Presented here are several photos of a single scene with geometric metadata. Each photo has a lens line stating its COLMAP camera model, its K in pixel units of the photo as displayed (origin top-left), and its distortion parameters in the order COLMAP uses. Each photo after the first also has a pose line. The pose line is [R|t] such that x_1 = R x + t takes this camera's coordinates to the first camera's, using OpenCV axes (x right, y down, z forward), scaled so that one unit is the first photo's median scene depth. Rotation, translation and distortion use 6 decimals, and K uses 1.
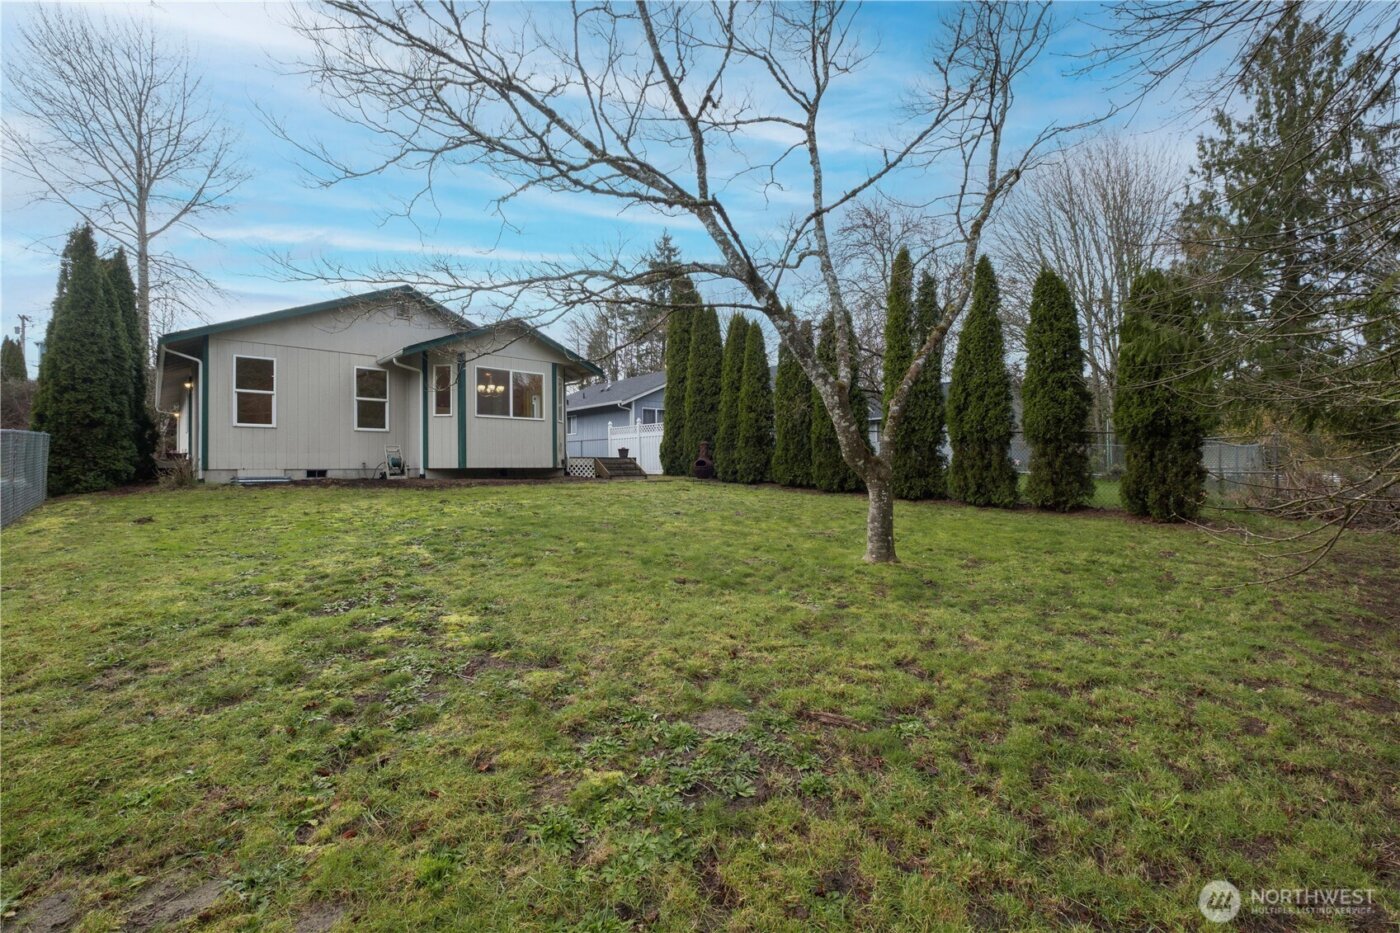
lens RADIAL K [[607.3, 0, 702.4], [0, 607.3, 468.1], [0, 0, 1]] dist [0.002100, -0.005640]
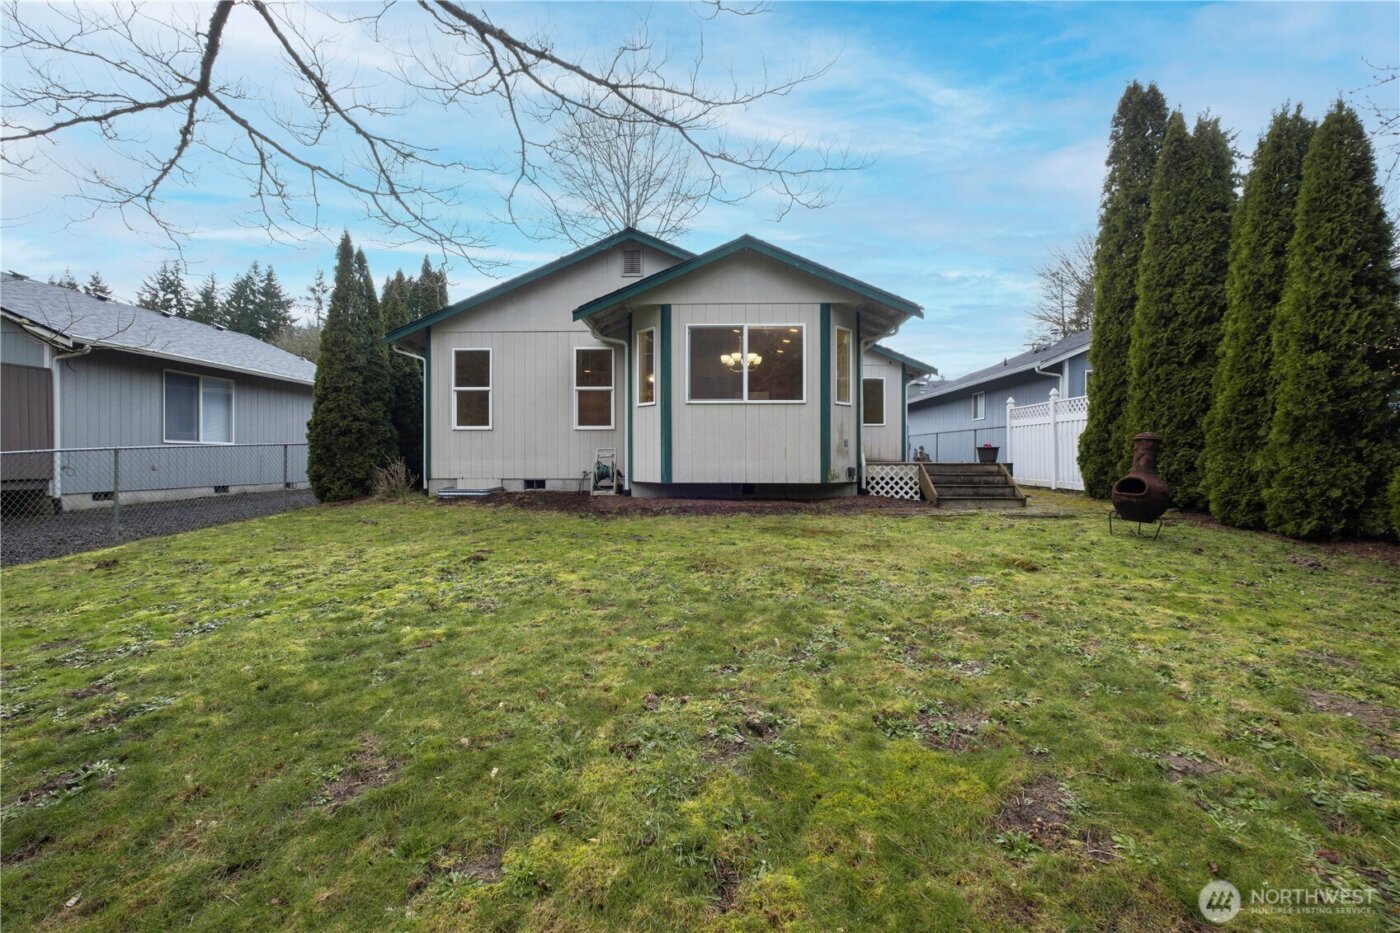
lens RADIAL K [[607.3, 0, 693.2], [0, 607.3, 460.5], [0, 0, 1]] dist [0.002100, -0.005640]
pose [[0.712117, 0.012296, -0.701953, 0.081269], [-0.002748, 0.999888, 0.014728, -0.033363], [0.702056, -0.008559, 0.712071, 0.536763]]
